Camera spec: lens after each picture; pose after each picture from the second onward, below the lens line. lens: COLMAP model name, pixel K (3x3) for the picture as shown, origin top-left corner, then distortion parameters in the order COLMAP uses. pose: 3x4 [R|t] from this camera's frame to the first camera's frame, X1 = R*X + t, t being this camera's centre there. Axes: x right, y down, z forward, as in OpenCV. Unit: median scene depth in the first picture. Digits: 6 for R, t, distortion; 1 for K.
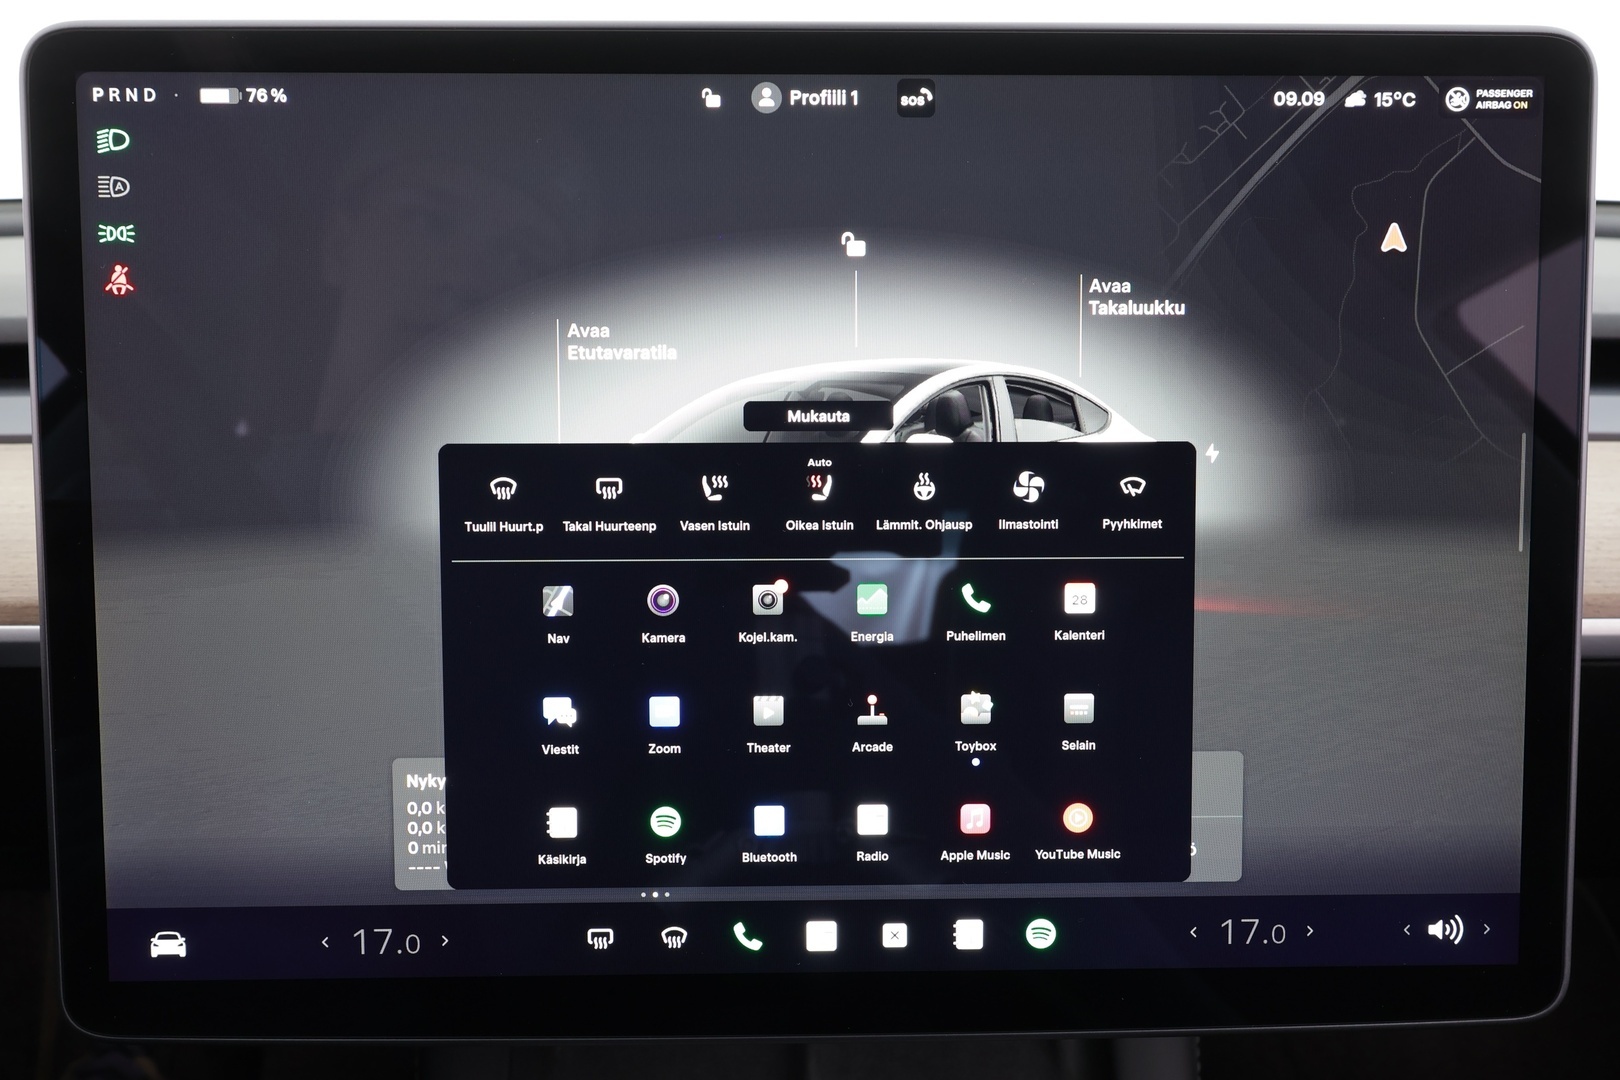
lens RADIAL K [[1739.7, 0, 807.0], [0, 1739.7, 536.1], [0, 0, 1]] dist [-0.028895, 0.000000]
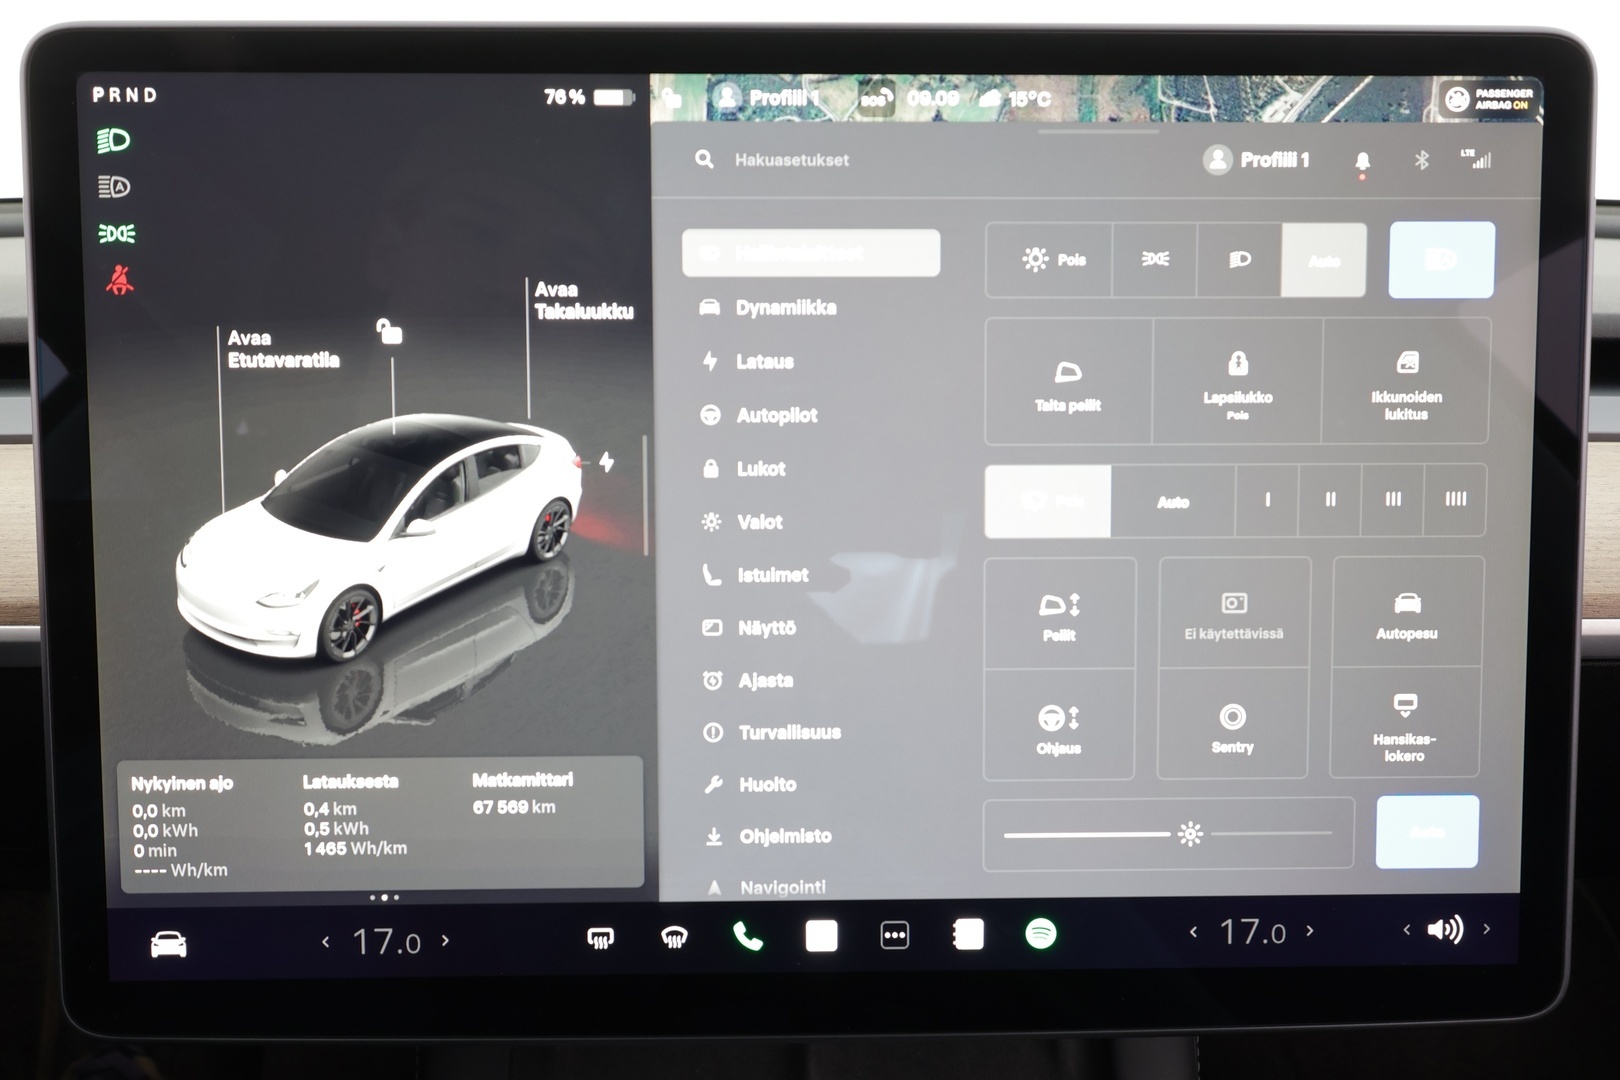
lens RADIAL K [[1739.7, 0, 811.5], [0, 1739.7, 544.8], [0, 0, 1]] dist [-0.028895, 0.000000]
pose [[1.000000, -0.000414, 0.000134, 0.160535], [0.000413, 0.999988, 0.004834, -0.001331], [-0.000136, -0.004834, 0.999988, 0.003118]]
